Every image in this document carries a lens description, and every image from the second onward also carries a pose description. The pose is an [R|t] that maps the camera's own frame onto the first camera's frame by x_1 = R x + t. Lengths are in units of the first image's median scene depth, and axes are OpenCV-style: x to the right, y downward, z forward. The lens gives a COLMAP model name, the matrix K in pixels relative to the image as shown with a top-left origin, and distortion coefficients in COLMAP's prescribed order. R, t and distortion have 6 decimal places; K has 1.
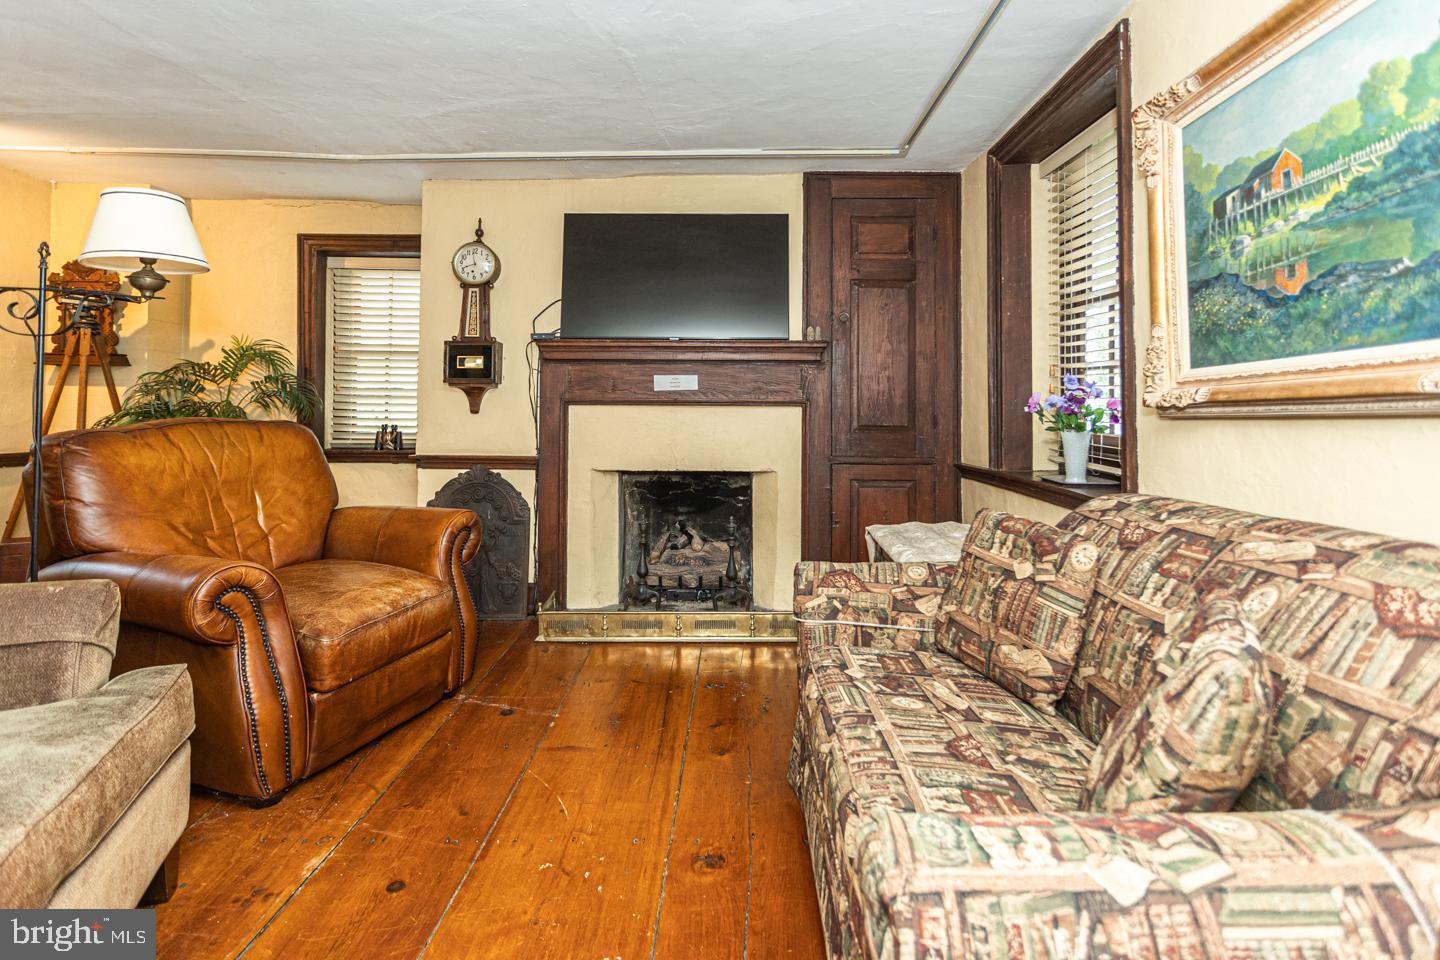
lens RADIAL K [[725.9, 0, 721.8], [0, 725.9, 395.0], [0, 0, 1]] dist [0.002480, 0.002151]
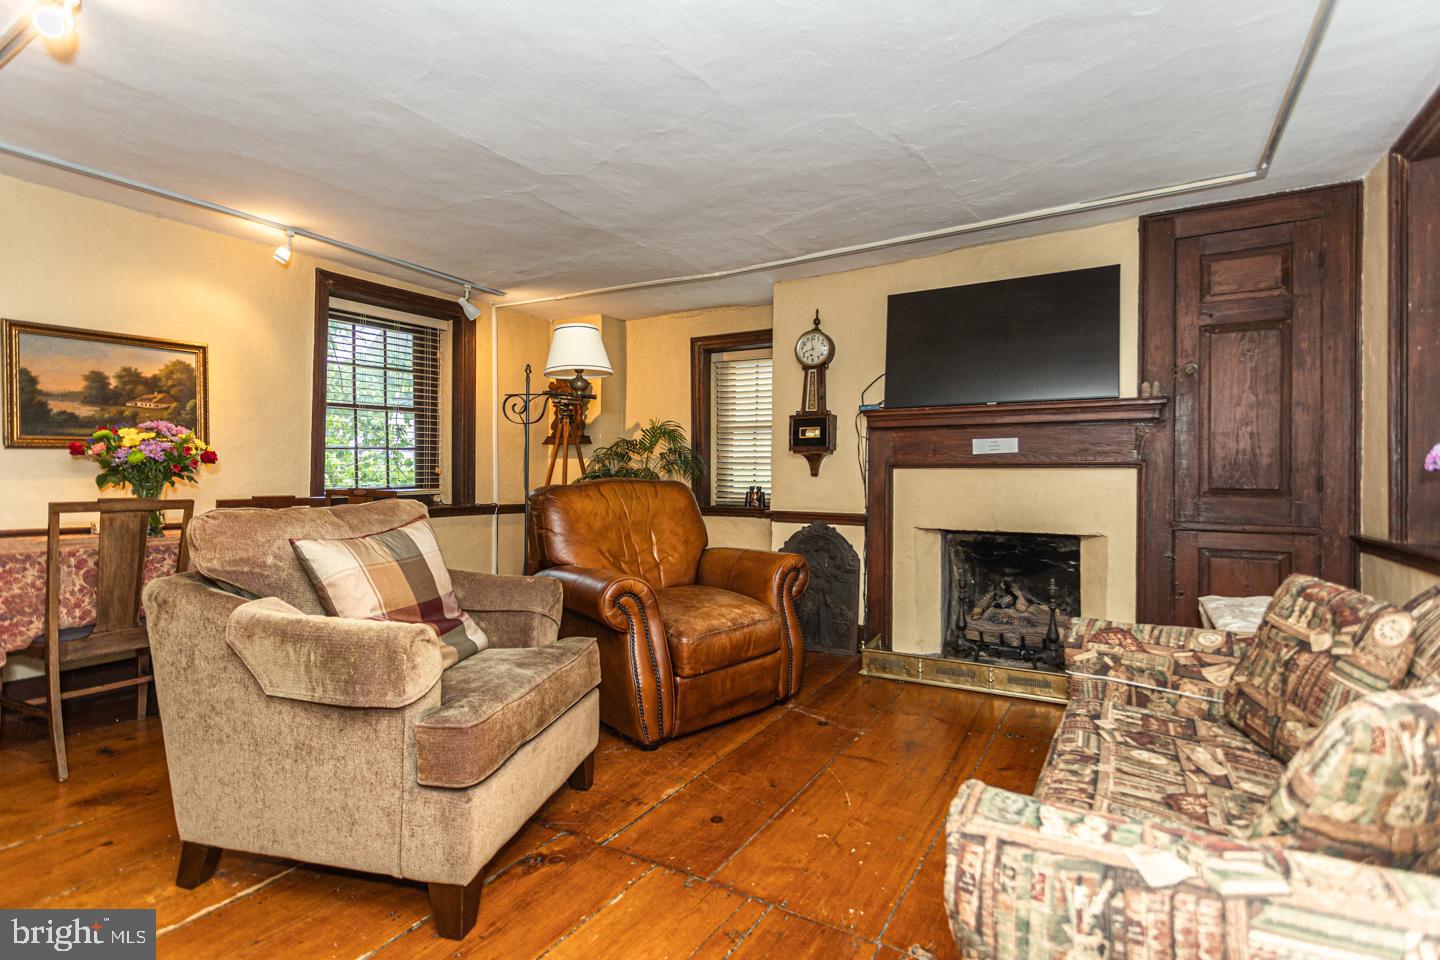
lens RADIAL K [[697.3, 0, 722.4], [0, 697.3, 475.4], [0, 0, 1]] dist [0.004161, 0.001006]
pose [[0.863010, -0.003225, -0.505176, 0.167751], [0.010577, 0.999876, 0.011685, 0.015120], [0.505075, -0.015428, 0.862937, -0.081080]]
